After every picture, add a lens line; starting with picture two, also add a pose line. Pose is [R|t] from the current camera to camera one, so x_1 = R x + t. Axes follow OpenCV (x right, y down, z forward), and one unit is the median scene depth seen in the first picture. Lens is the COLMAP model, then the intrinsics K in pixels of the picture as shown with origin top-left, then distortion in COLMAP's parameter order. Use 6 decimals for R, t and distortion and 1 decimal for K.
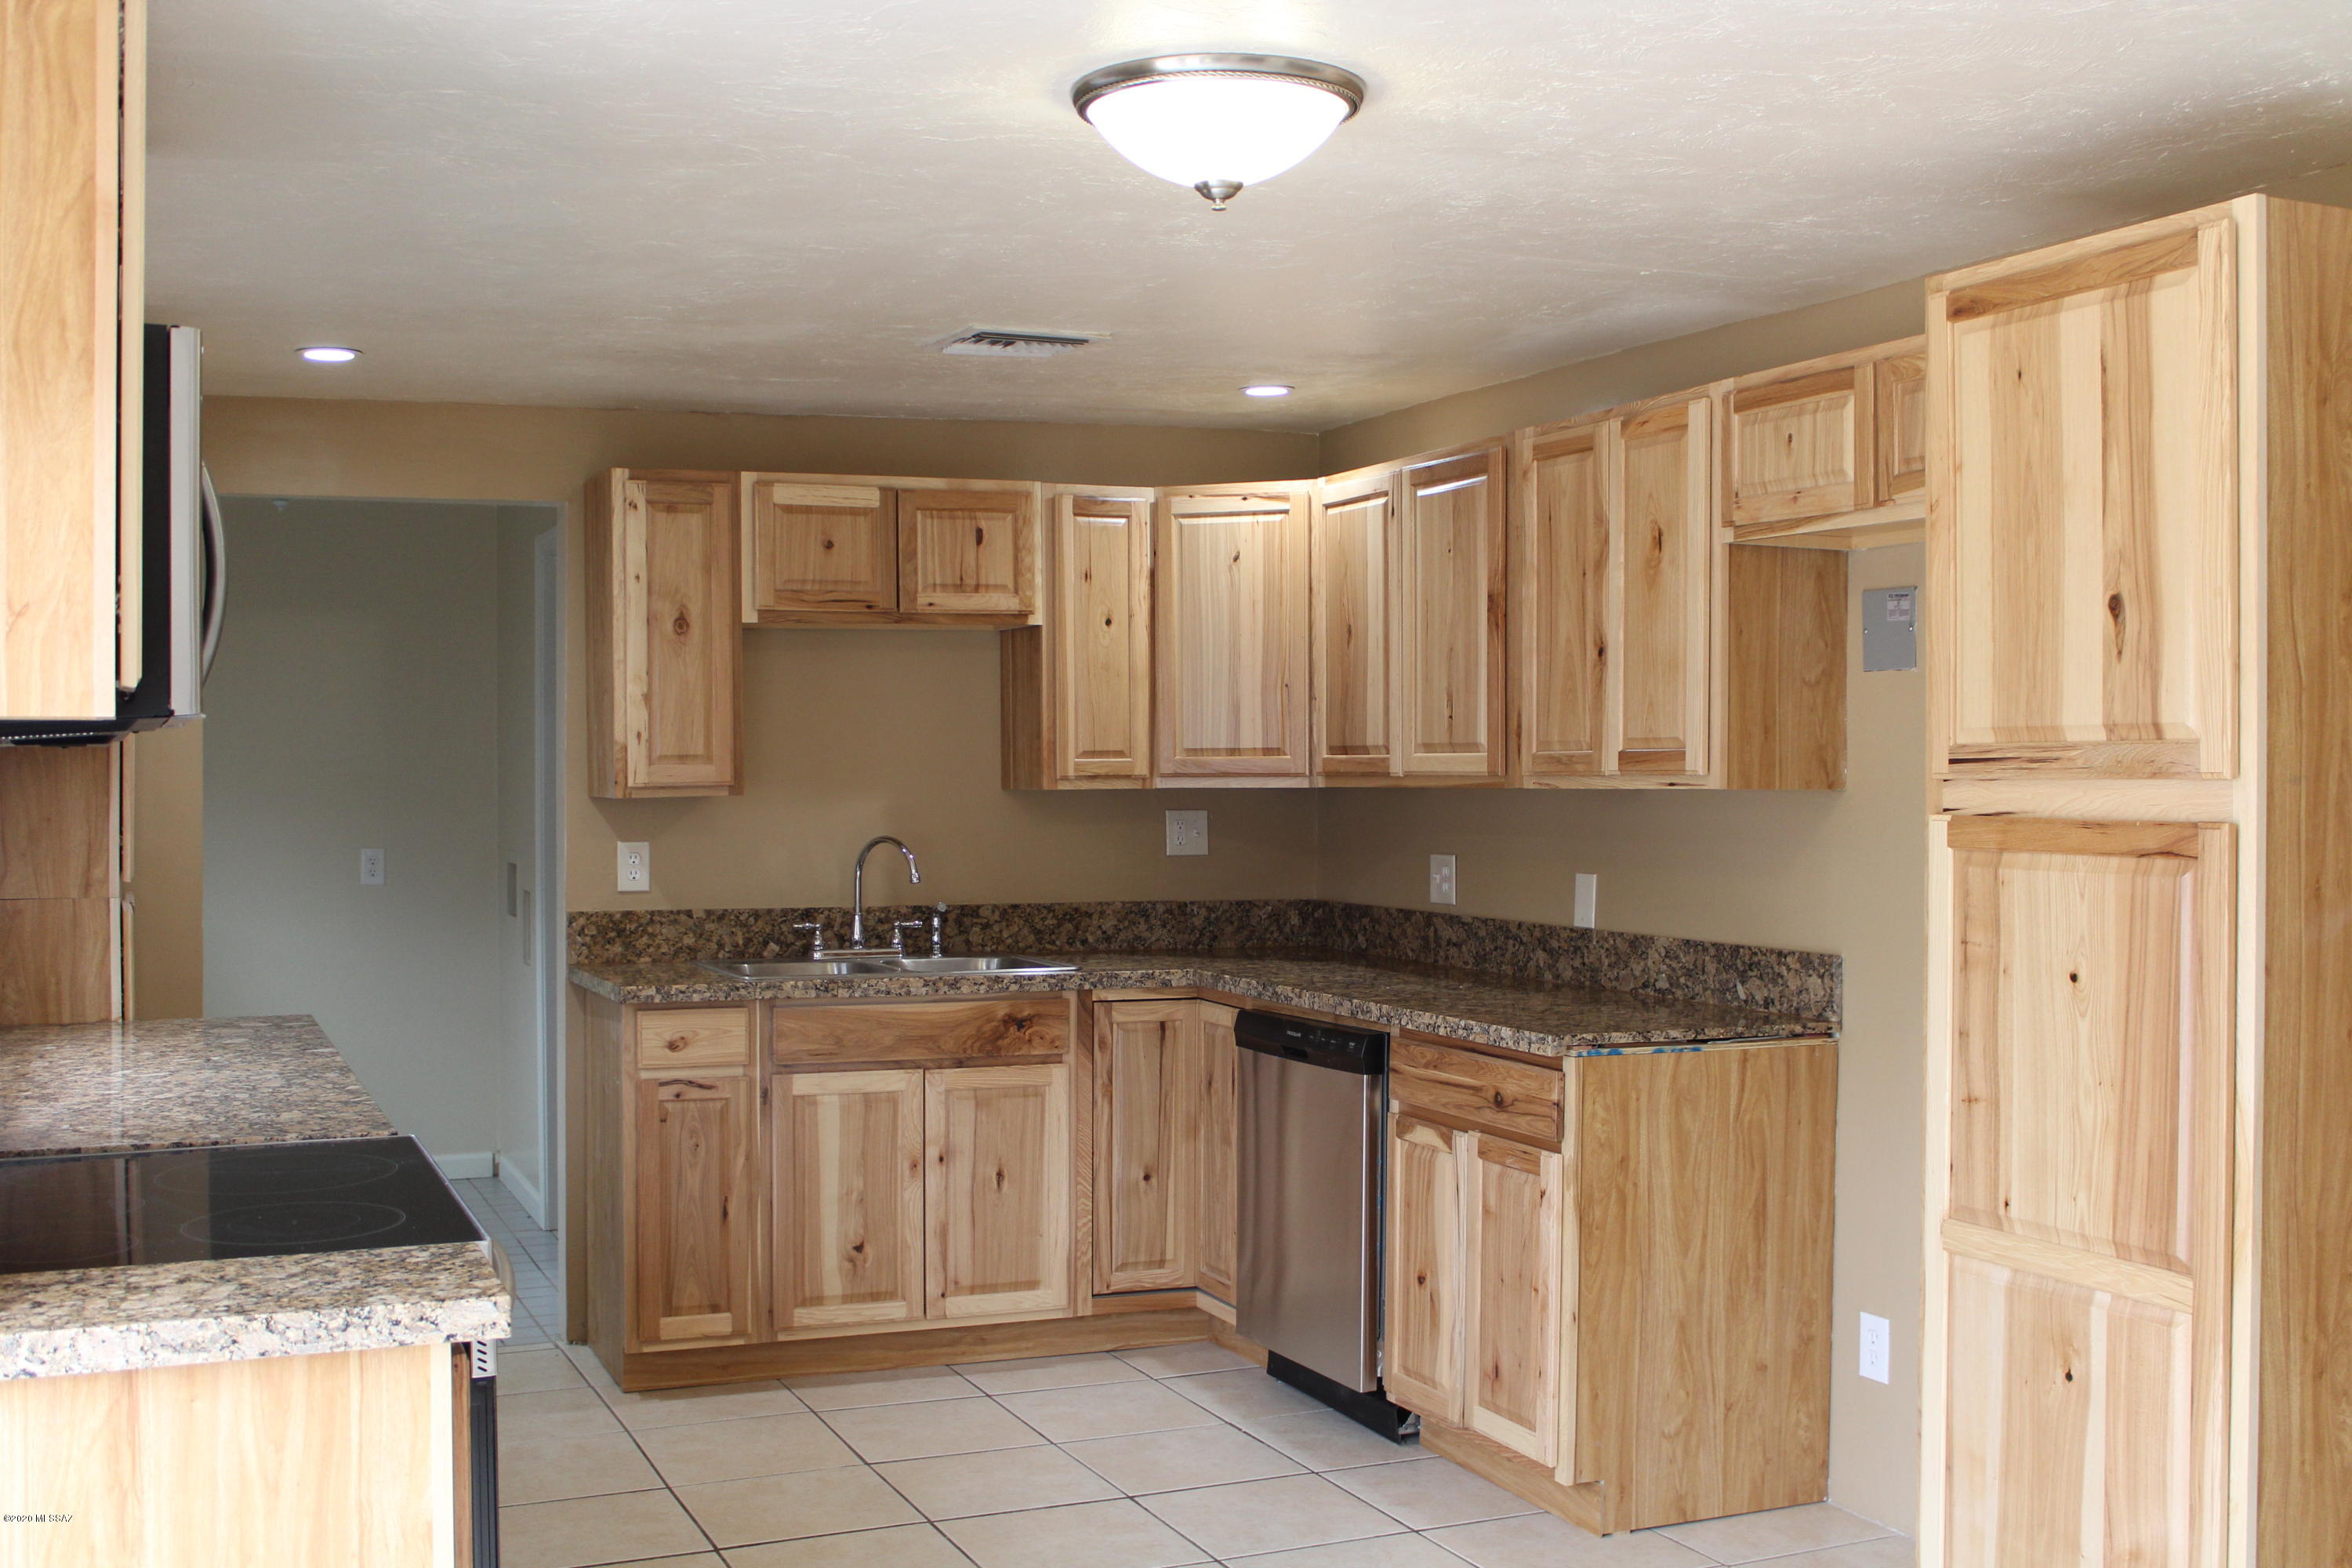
lens RADIAL K [[2445.7, 0, 1176.0], [0, 2445.7, 784.0], [0, 0, 1]] dist [-0.094646, 0.044788]
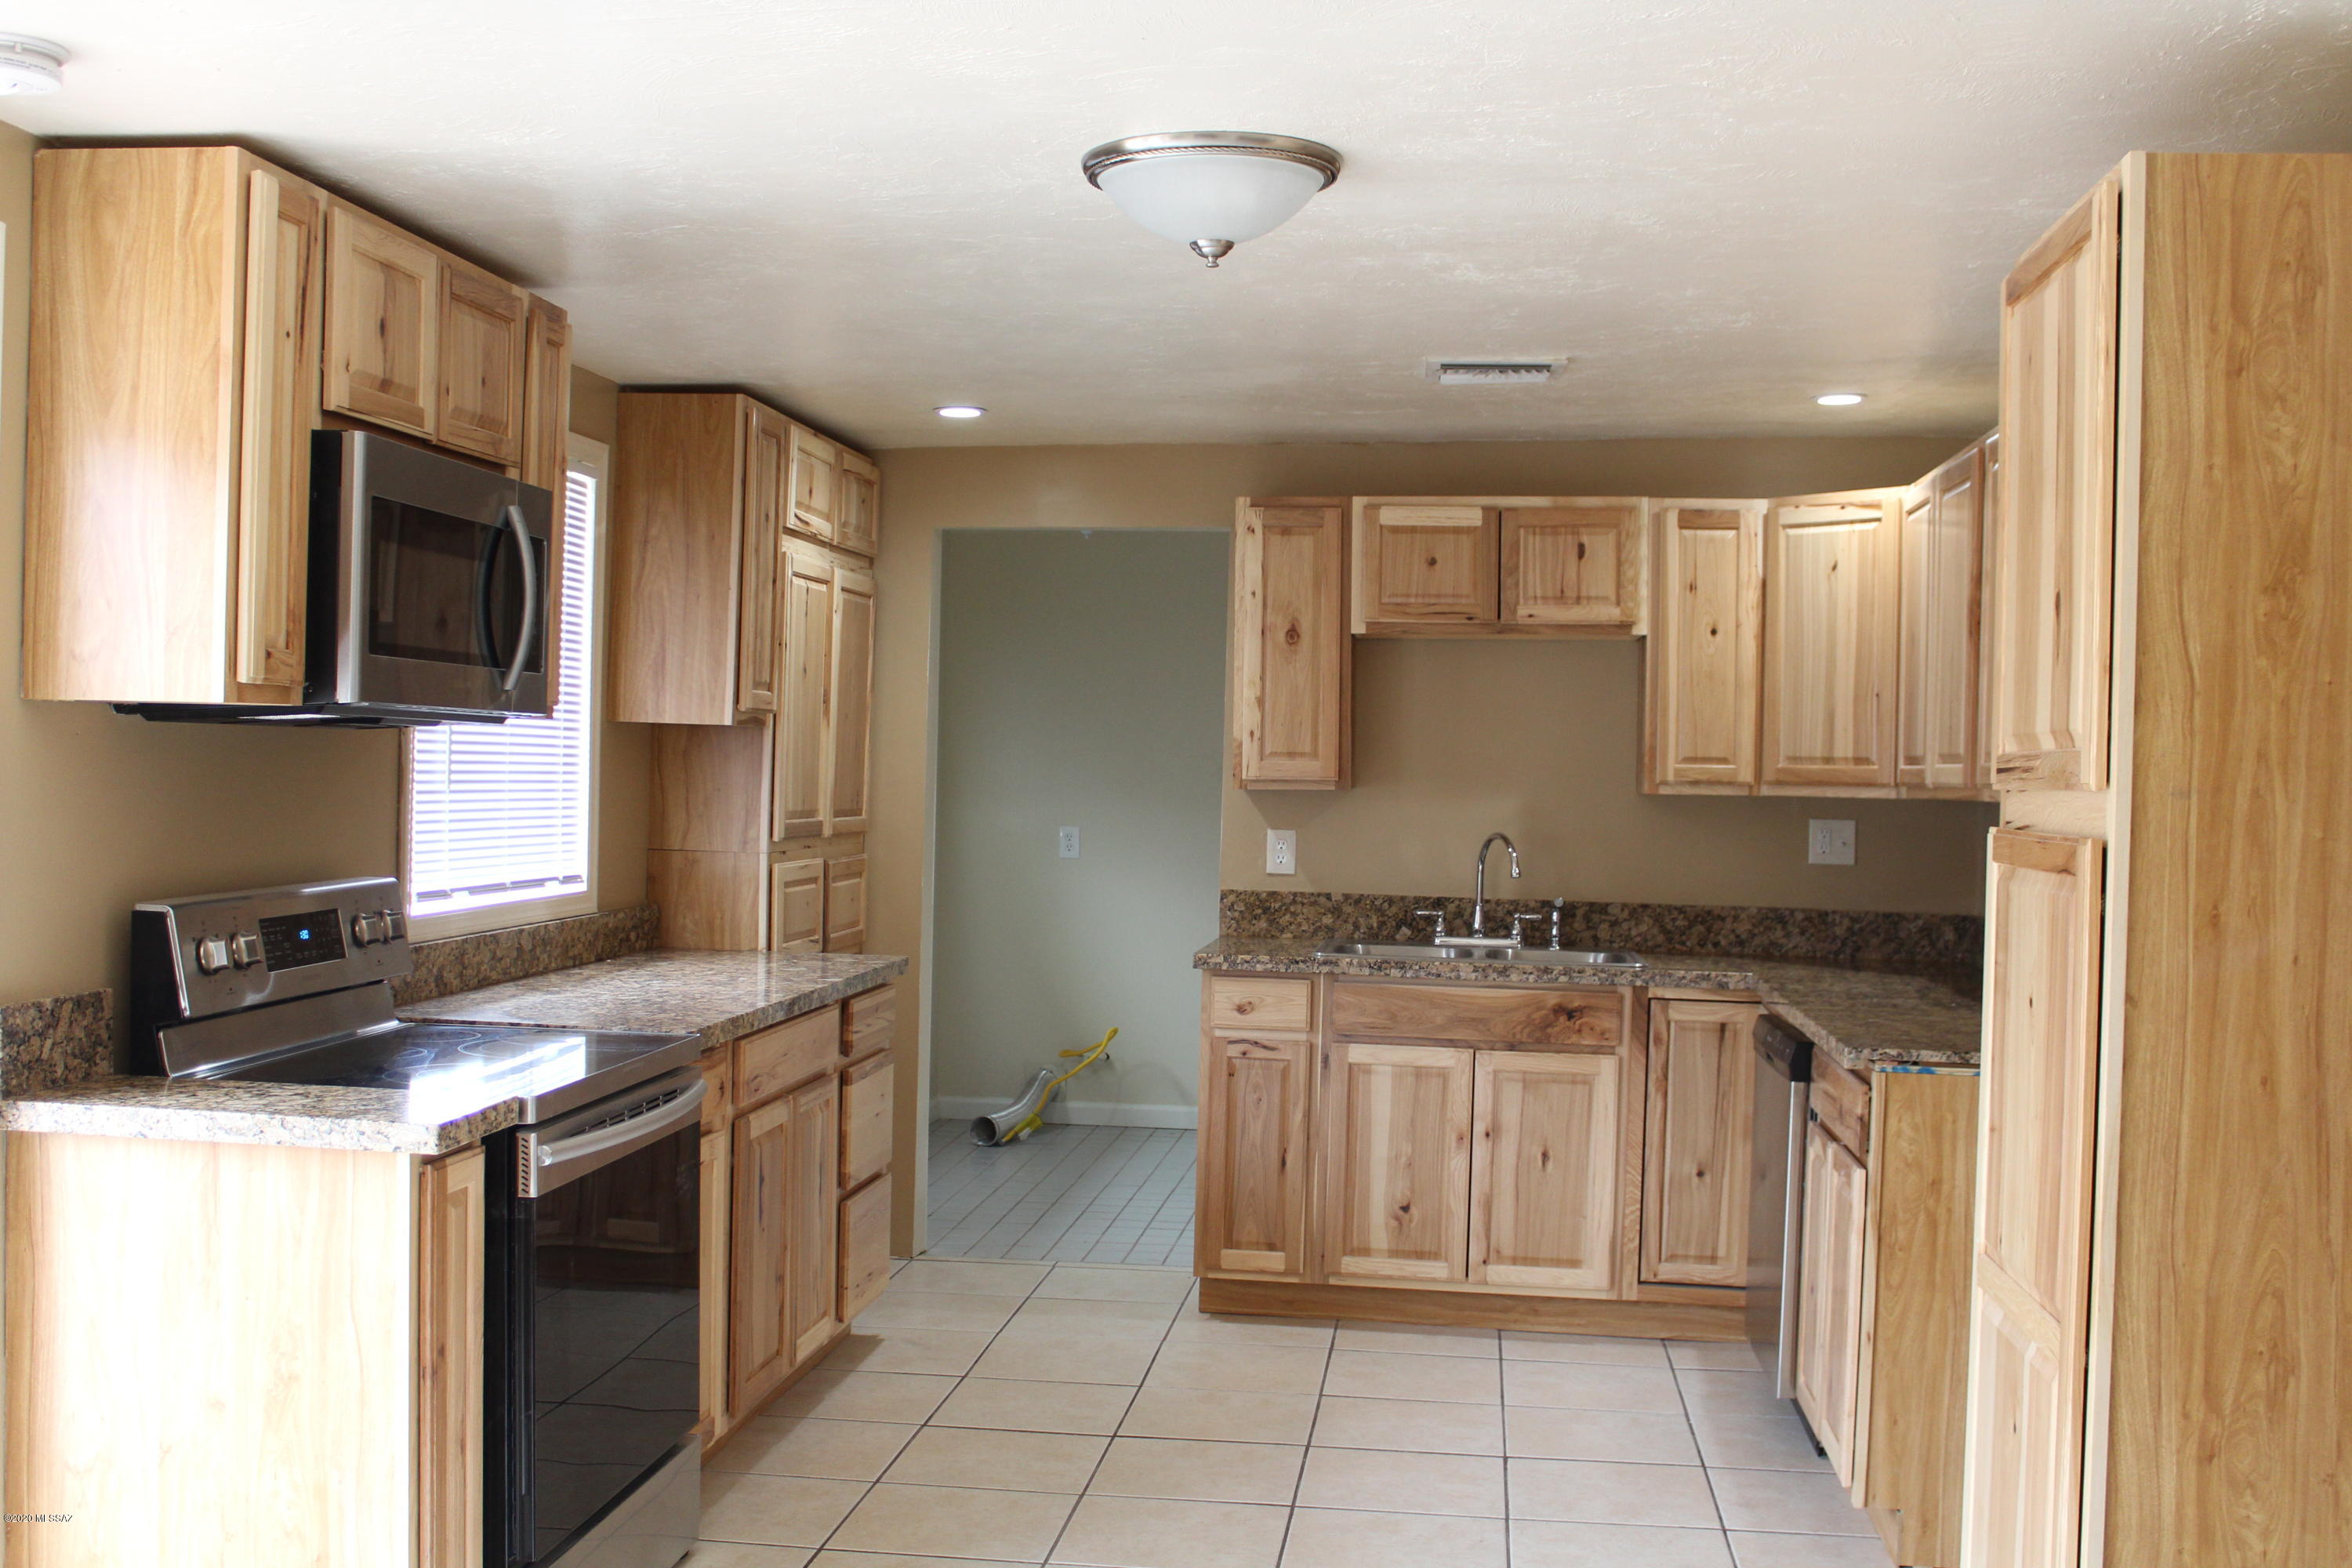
lens RADIAL K [[2419.9, 0, 1164.0], [0, 2419.9, 777.6], [0, 0, 1]] dist [-0.116574, 0.018340]
pose [[0.854592, 0.023688, -0.518759, 0.324771], [-0.027894, 0.999611, -0.000307, 0.001725], [0.518550, 0.014733, 0.854921, 0.021831]]
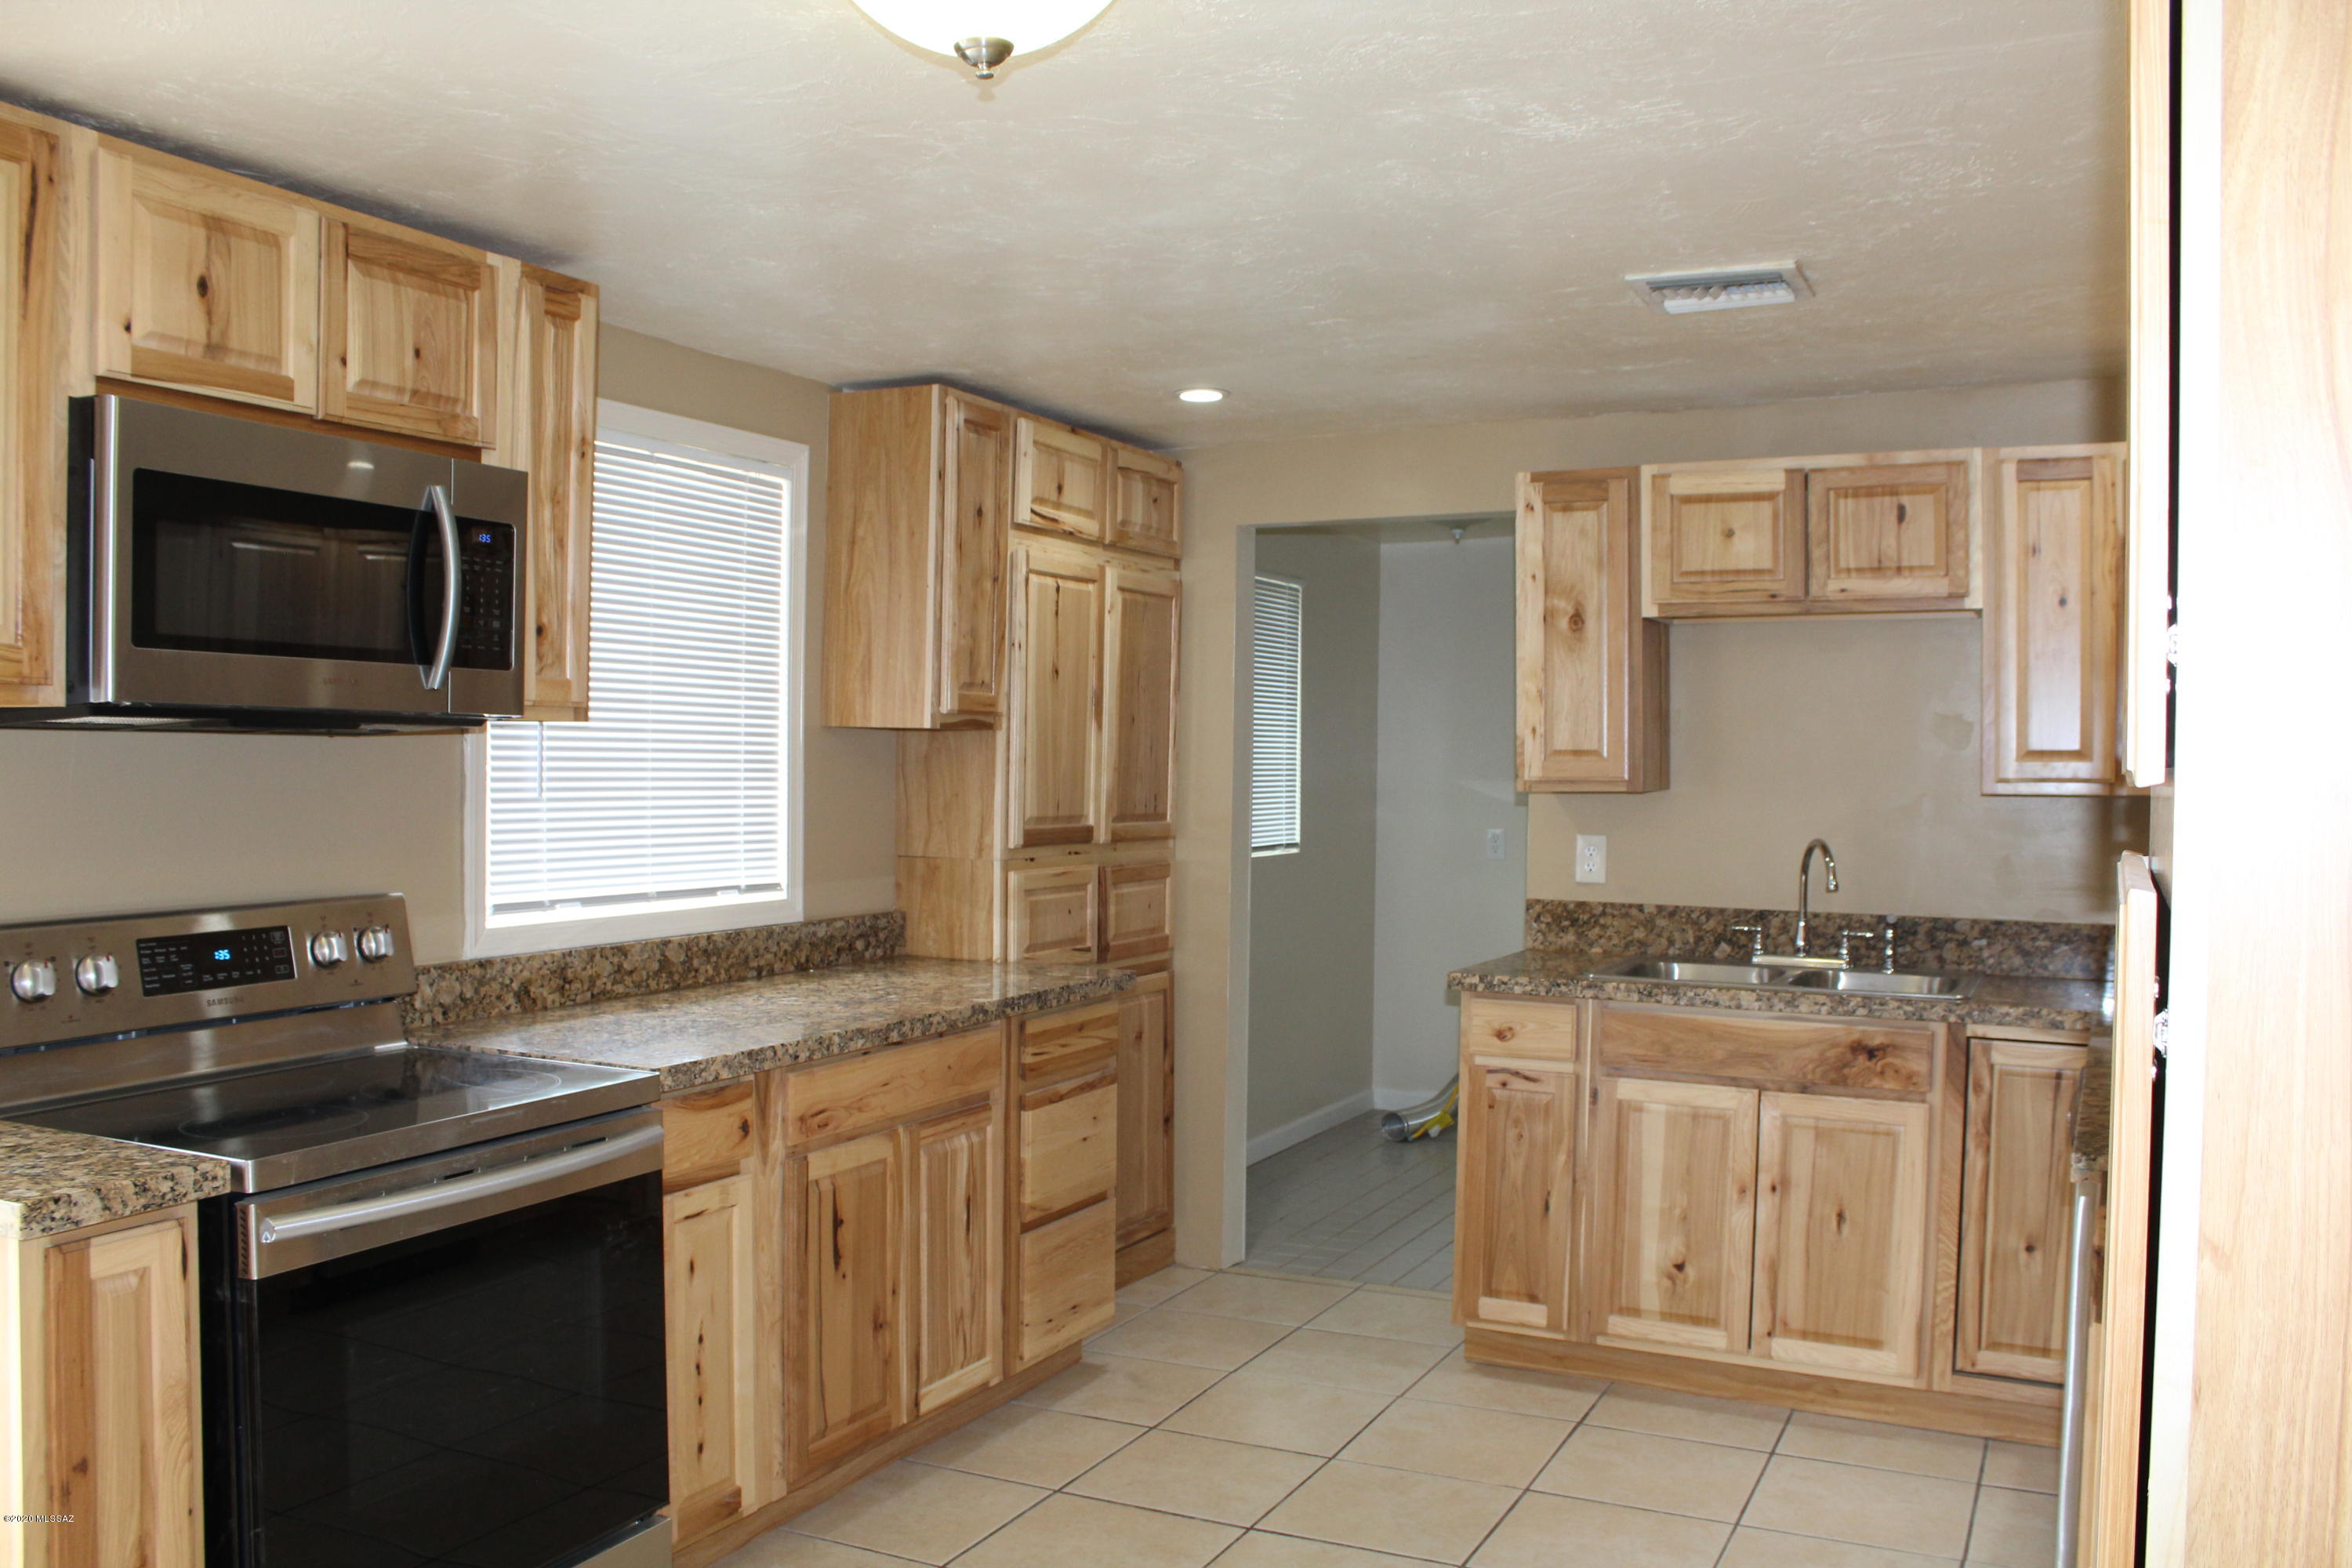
lens RADIAL K [[1972.2, 0, 1176.0], [0, 1972.2, 784.0], [0, 0, 1]] dist [-0.167838, 0.148571]
pose [[0.642728, 0.019303, -0.765851, 0.315179], [-0.019358, 0.999773, 0.008953, -0.001927], [0.765850, 0.009071, 0.642955, 0.351396]]
